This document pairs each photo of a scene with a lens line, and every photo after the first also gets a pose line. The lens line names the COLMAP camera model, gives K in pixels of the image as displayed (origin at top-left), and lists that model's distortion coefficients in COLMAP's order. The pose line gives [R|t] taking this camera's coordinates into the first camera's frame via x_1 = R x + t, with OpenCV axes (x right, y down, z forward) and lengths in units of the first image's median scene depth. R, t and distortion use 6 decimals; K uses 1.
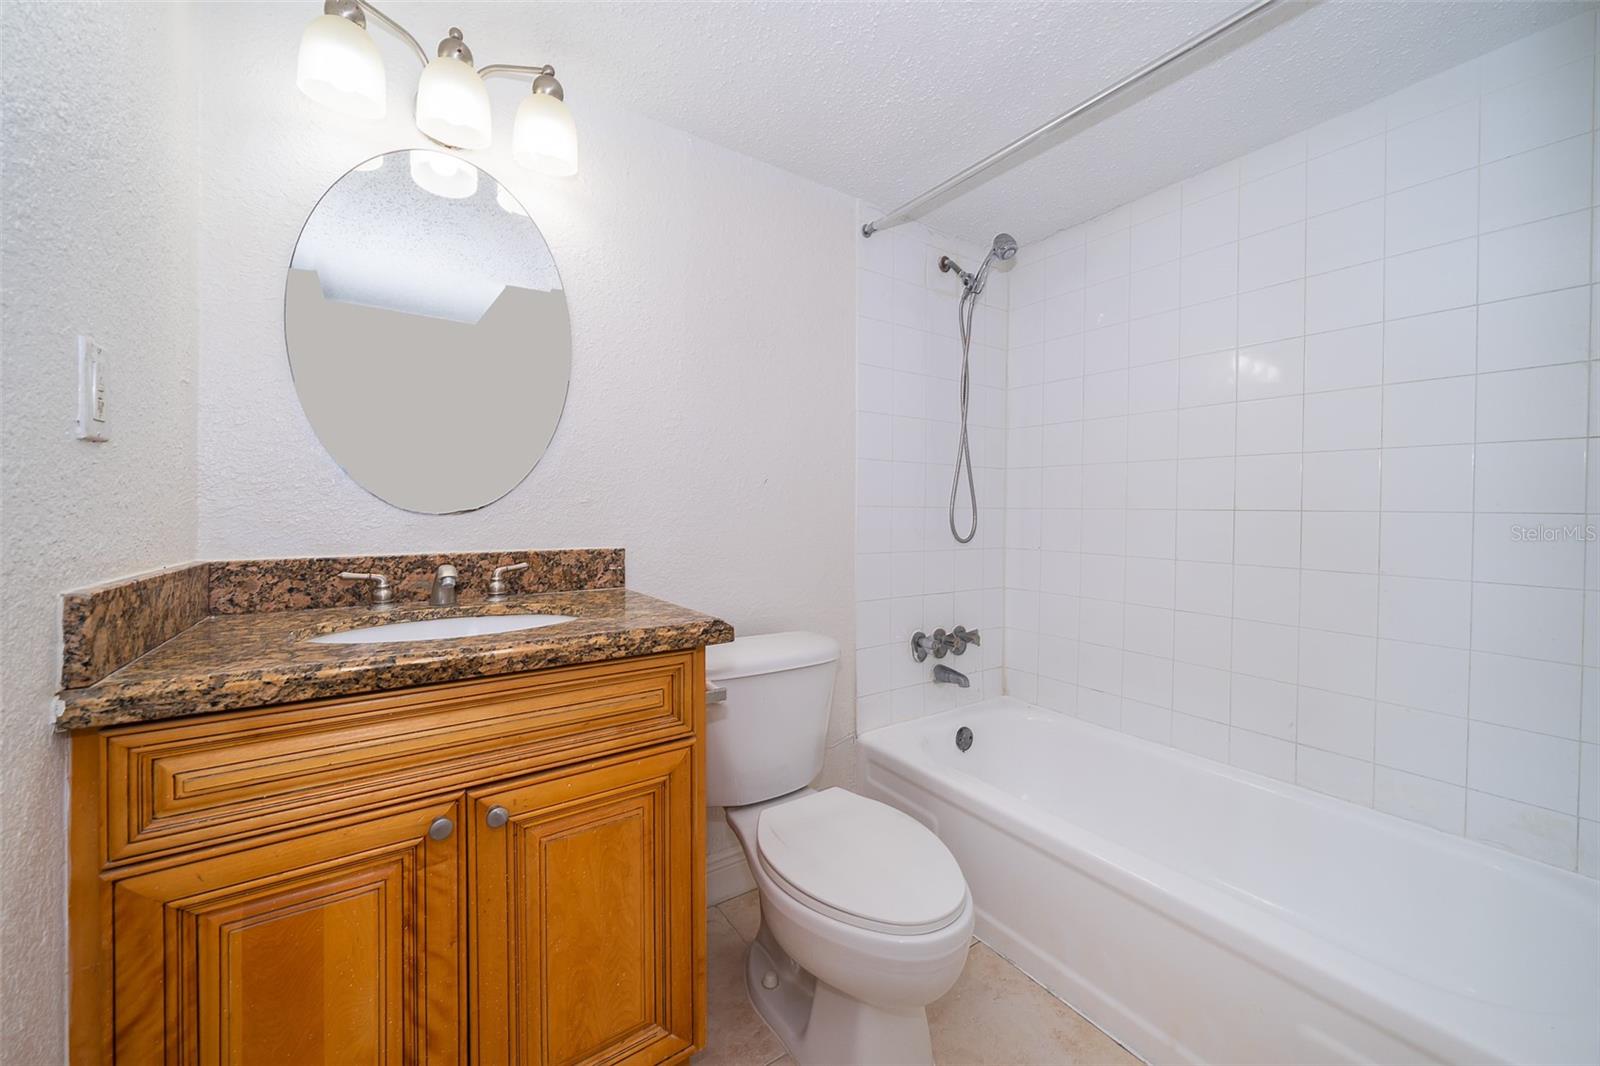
lens RADIAL K [[605.4, 0, 840.3], [0, 605.4, 502.6], [0, 0, 1]] dist [-0.004038, 0.000502]
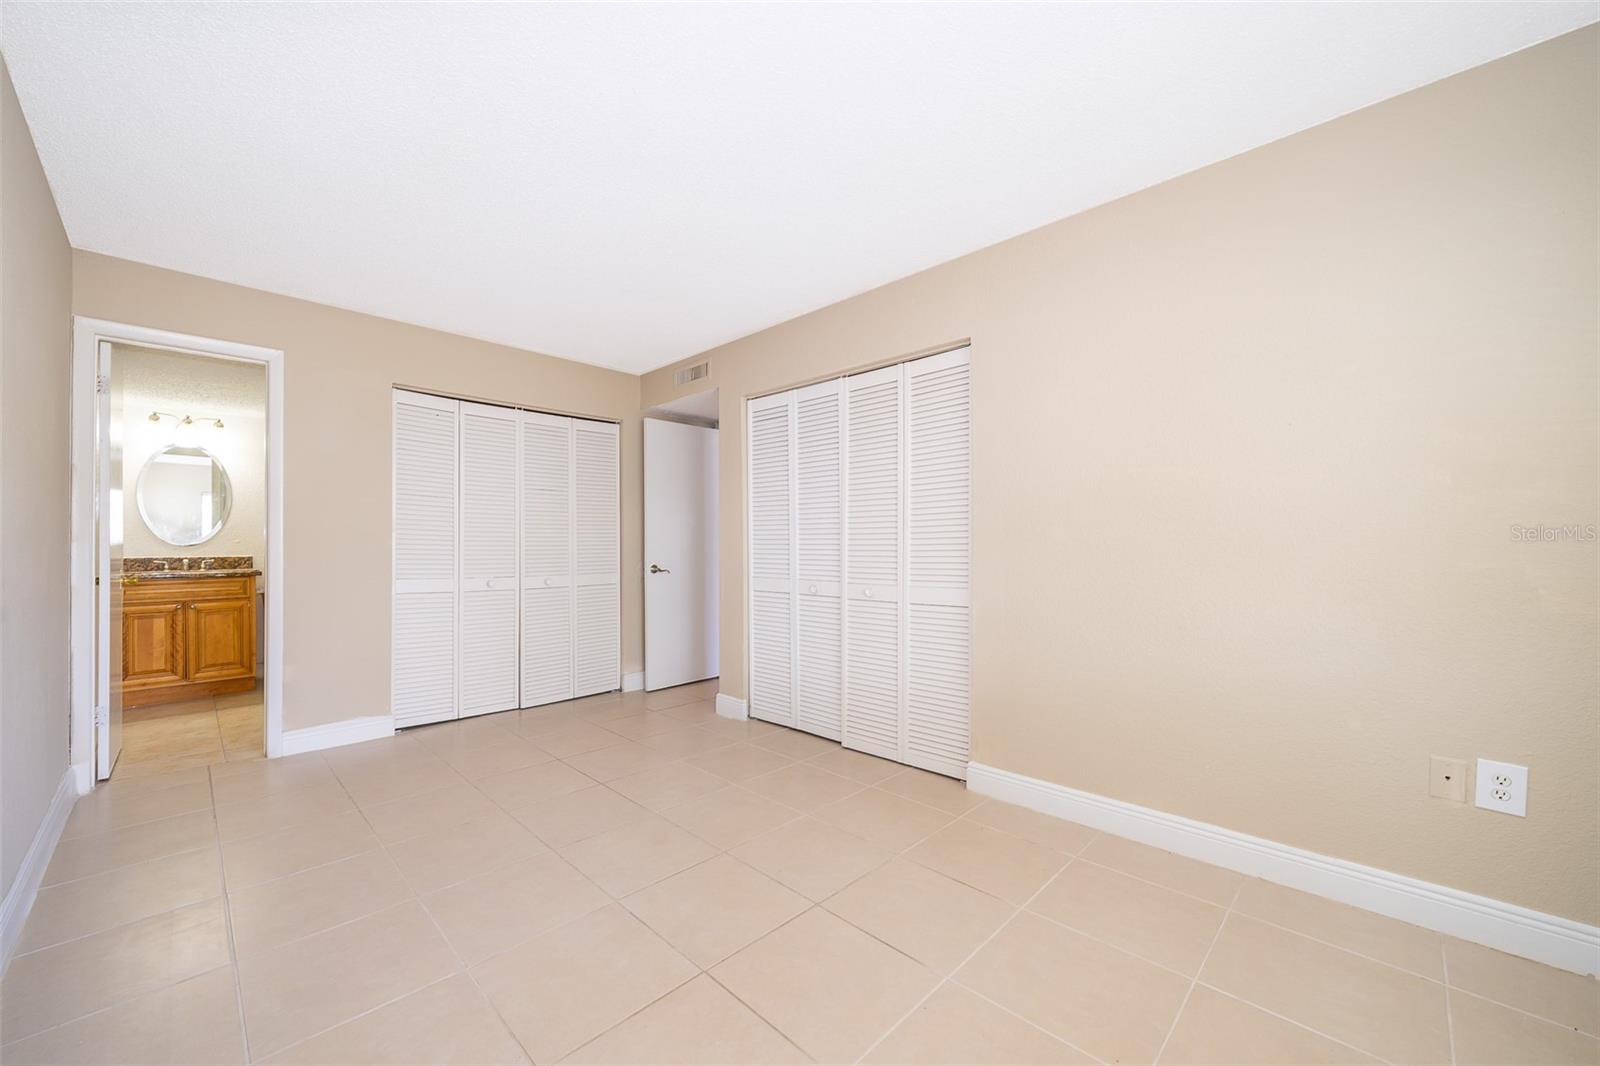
lens RADIAL K [[605.4, 0, 791.2], [0, 605.4, 536.6], [0, 0, 1]] dist [-0.004038, 0.000502]
pose [[0.988592, -0.004194, 0.150562, 2.598000], [0.004421, 0.999990, -0.001170, -0.018625], [-0.150555, 0.001822, 0.988600, -3.395016]]
